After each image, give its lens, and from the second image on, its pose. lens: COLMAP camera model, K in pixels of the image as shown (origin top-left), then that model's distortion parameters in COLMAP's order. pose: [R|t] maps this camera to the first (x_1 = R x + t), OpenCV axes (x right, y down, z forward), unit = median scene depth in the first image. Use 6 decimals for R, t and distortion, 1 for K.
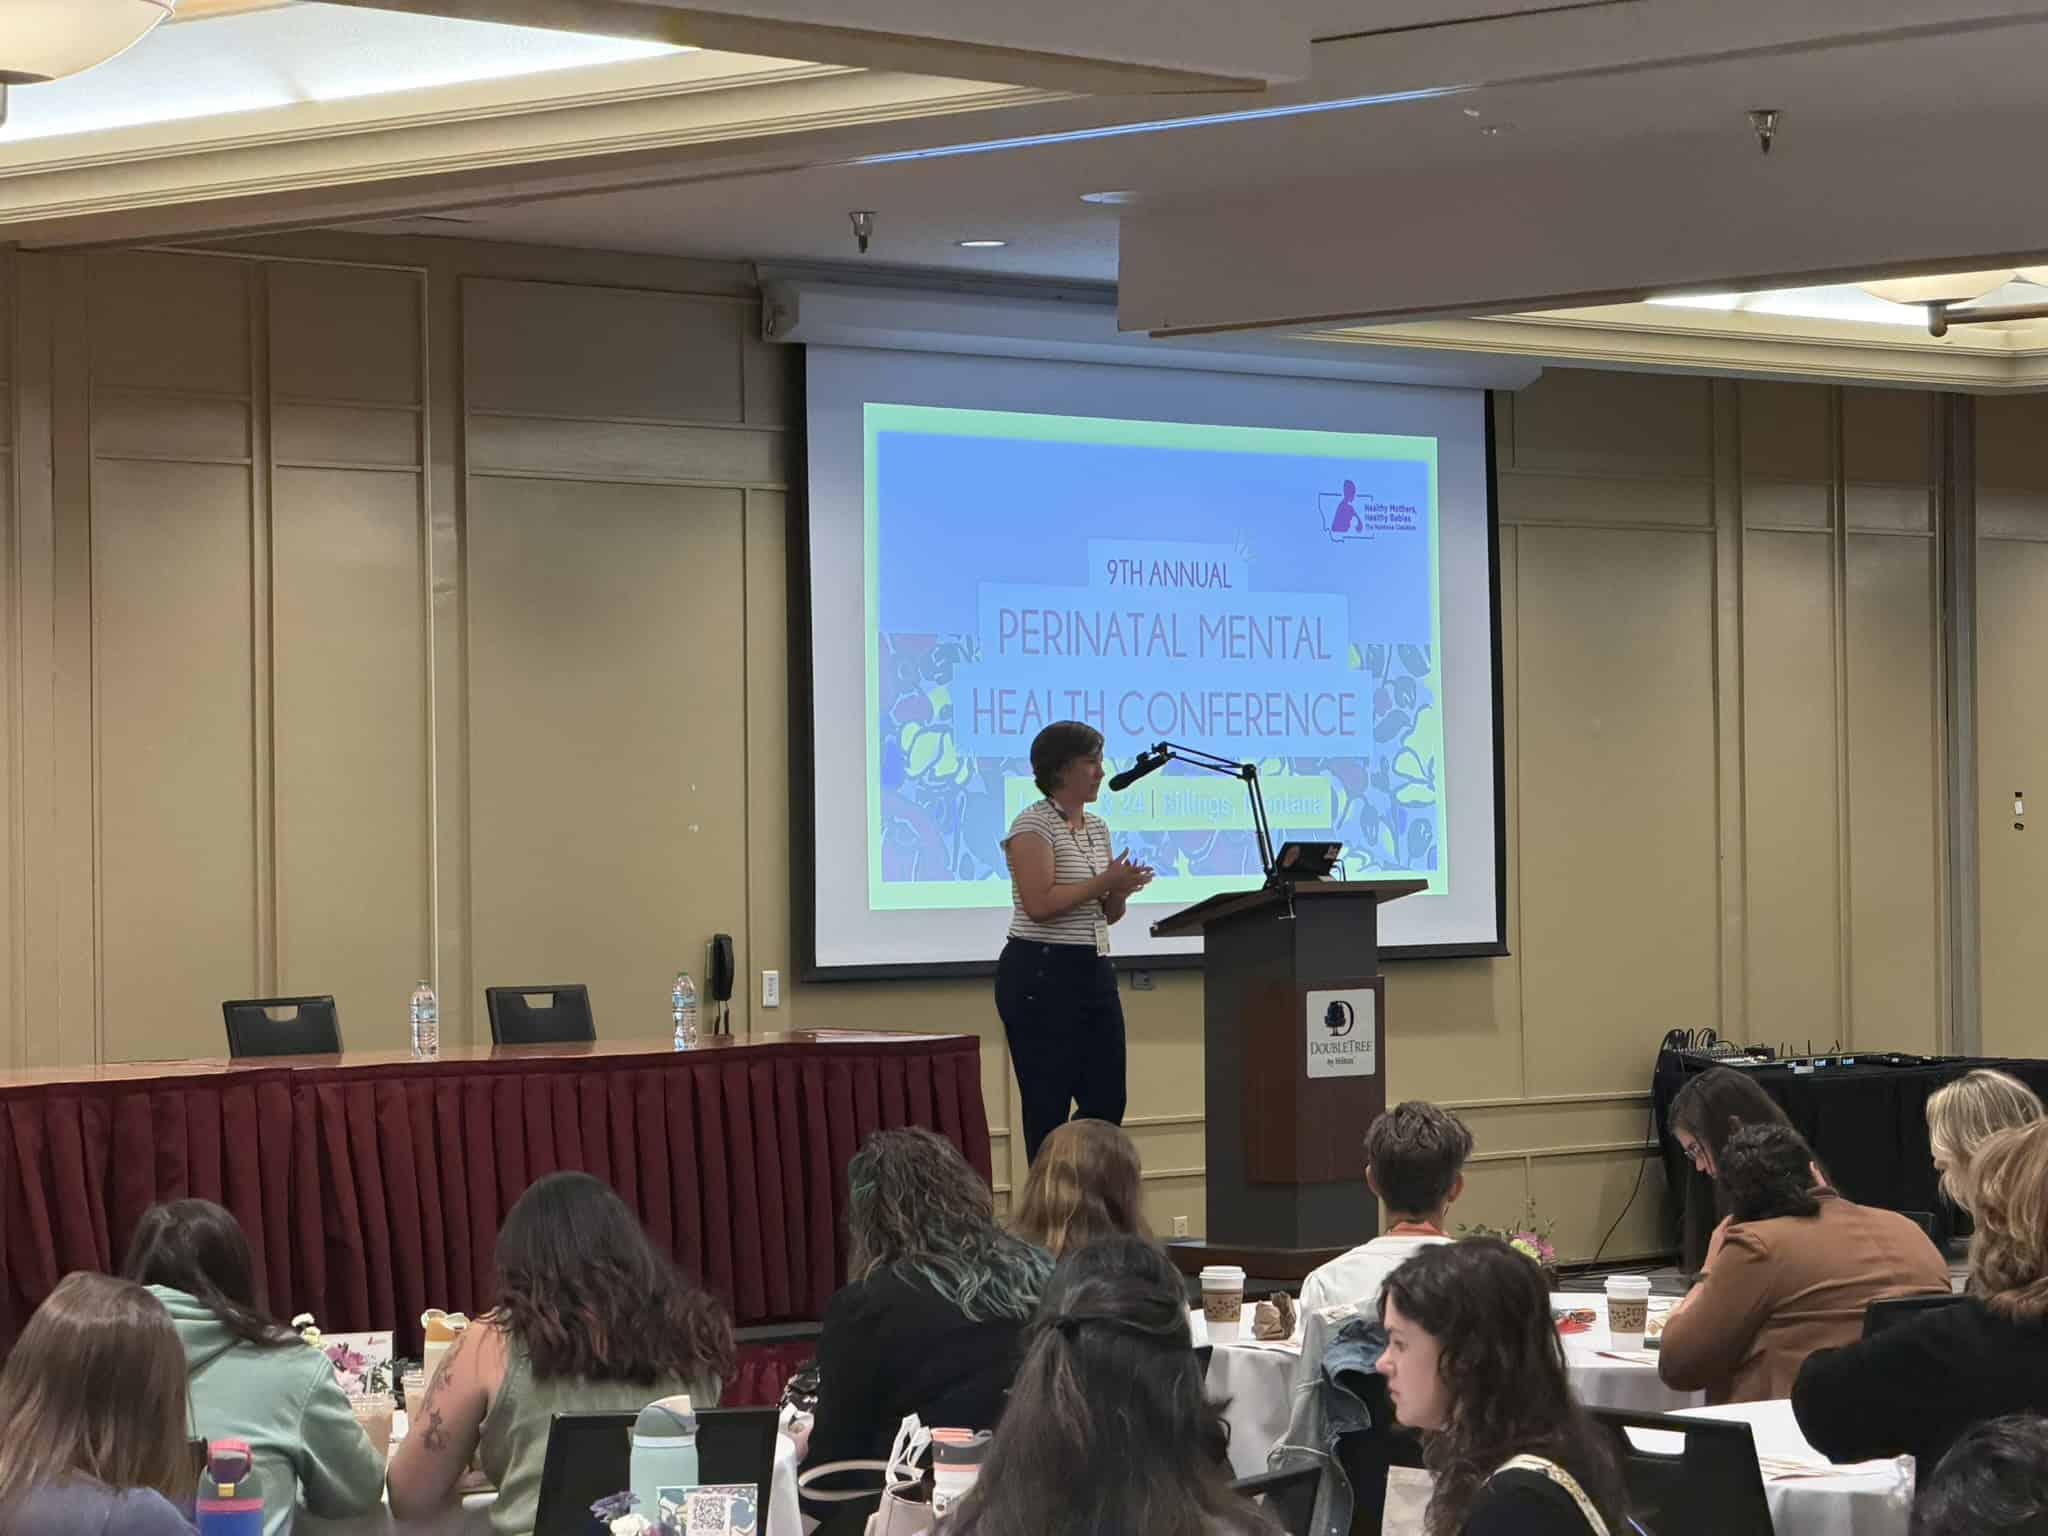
lens RADIAL K [[6552.6, 0, 1024.0], [0, 6552.6, 768.0], [0, 0, 1]] dist [0.062973, 2.042414]
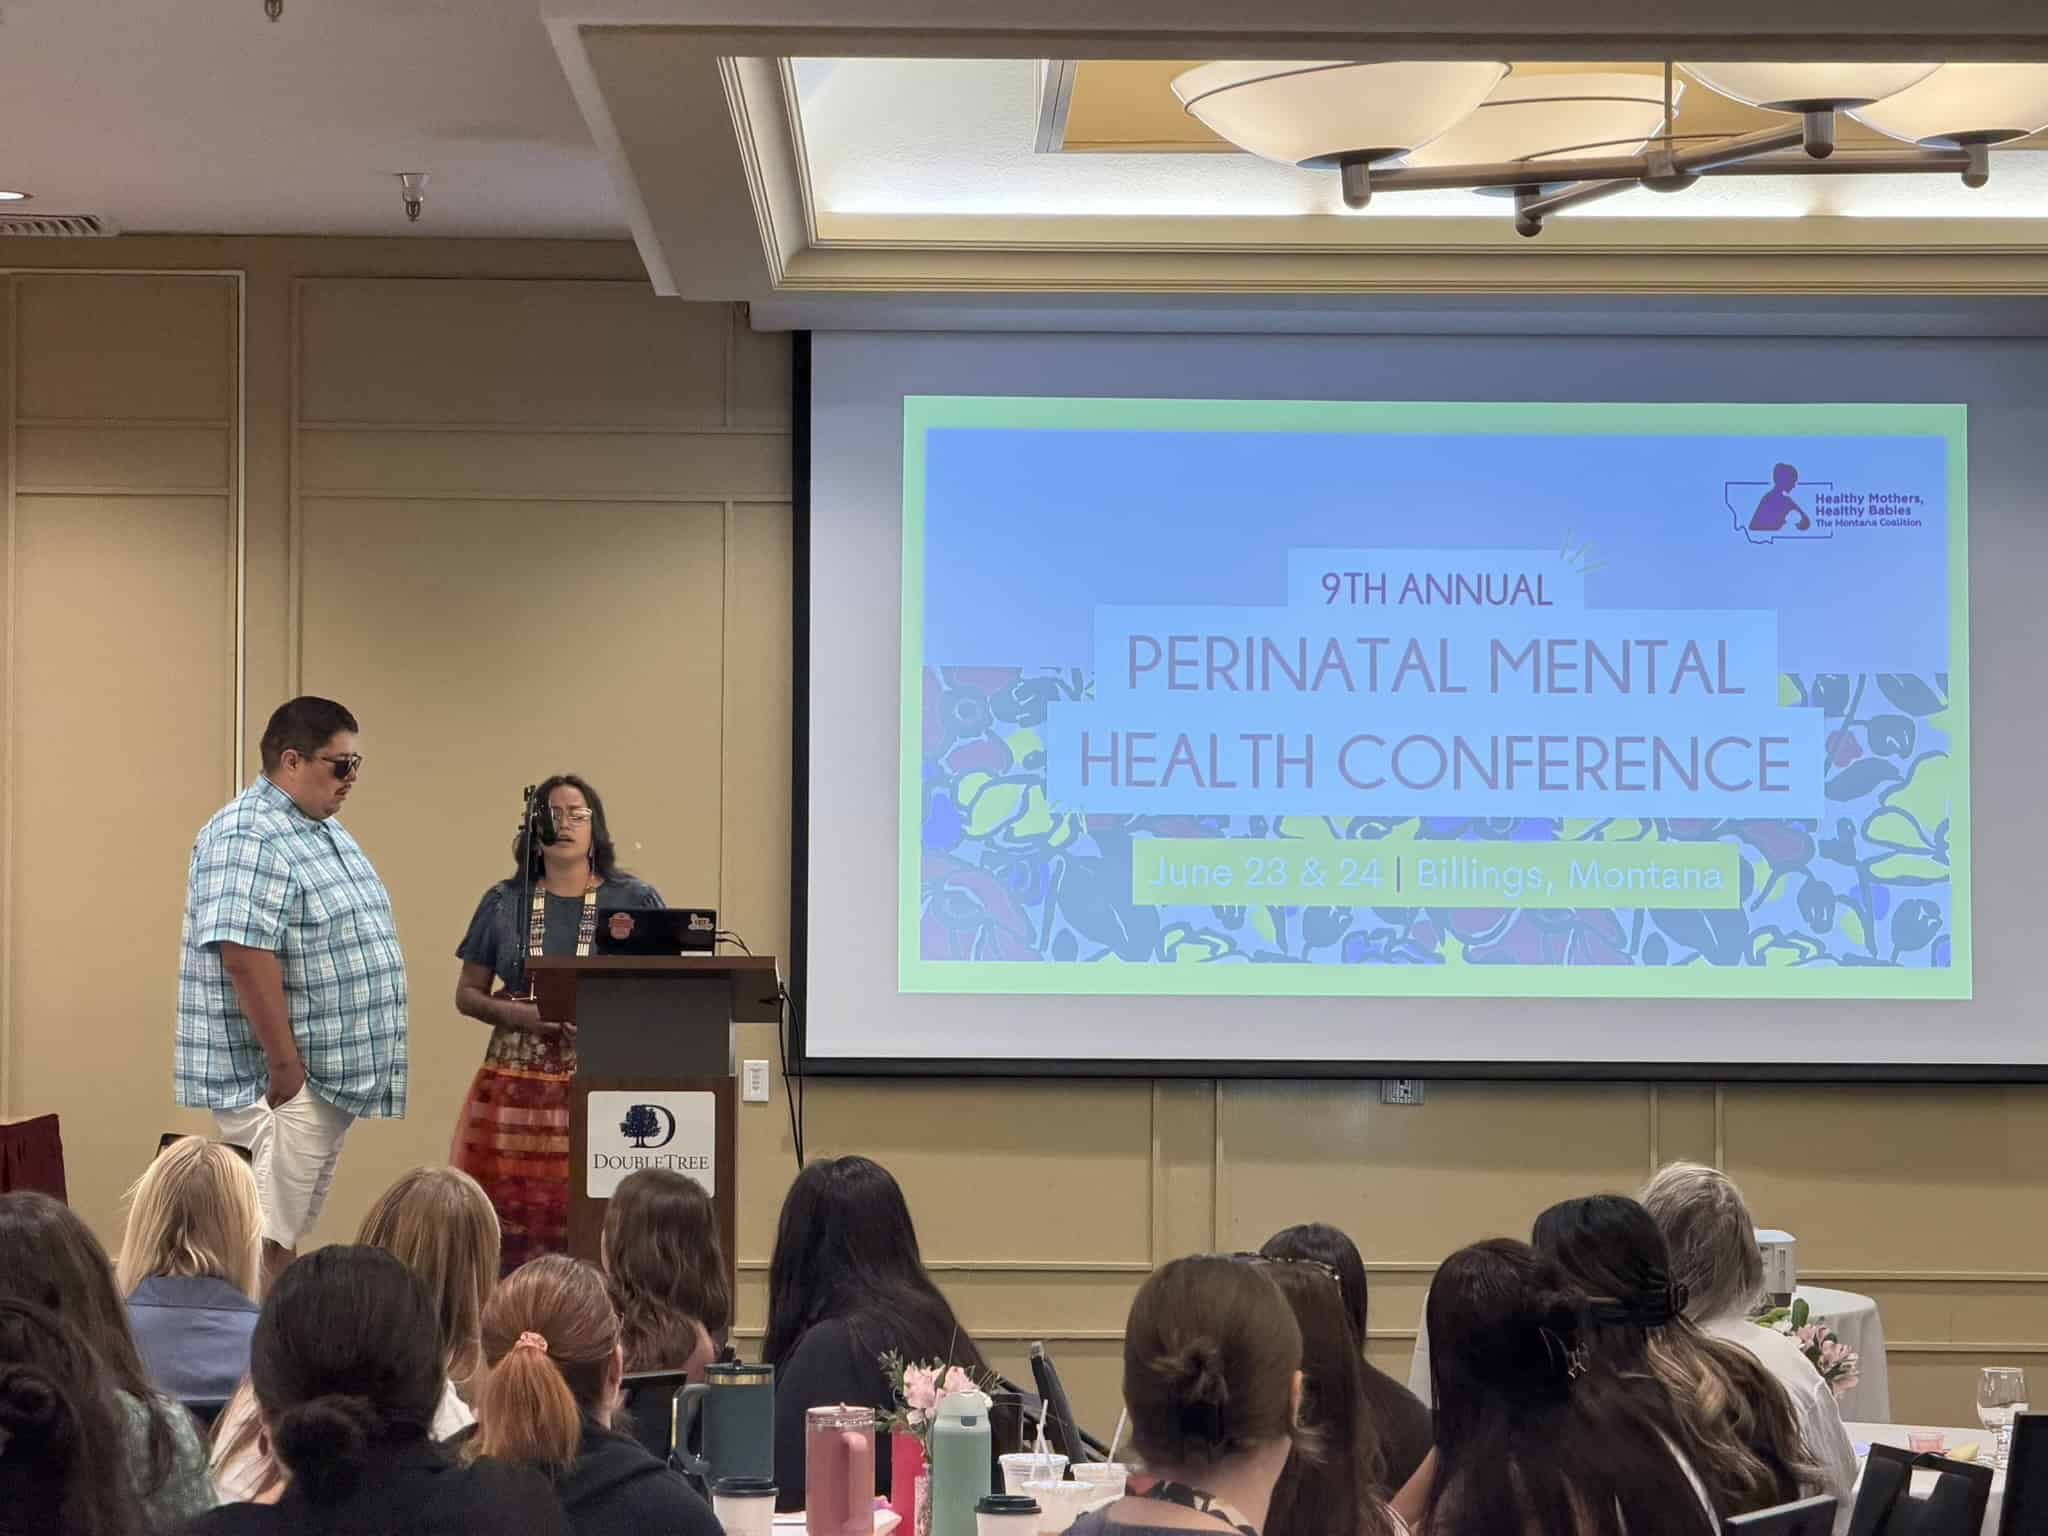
lens RADIAL K [[6552.6, 0, 1024.0], [0, 6552.6, 768.0], [0, 0, 1]] dist [0.062973, 2.042414]
pose [[0.663424, -0.004999, -0.748227, 0.596903], [-0.008447, 0.999864, -0.014170, 0.004272], [0.748196, 0.015721, 0.663291, 0.430581]]
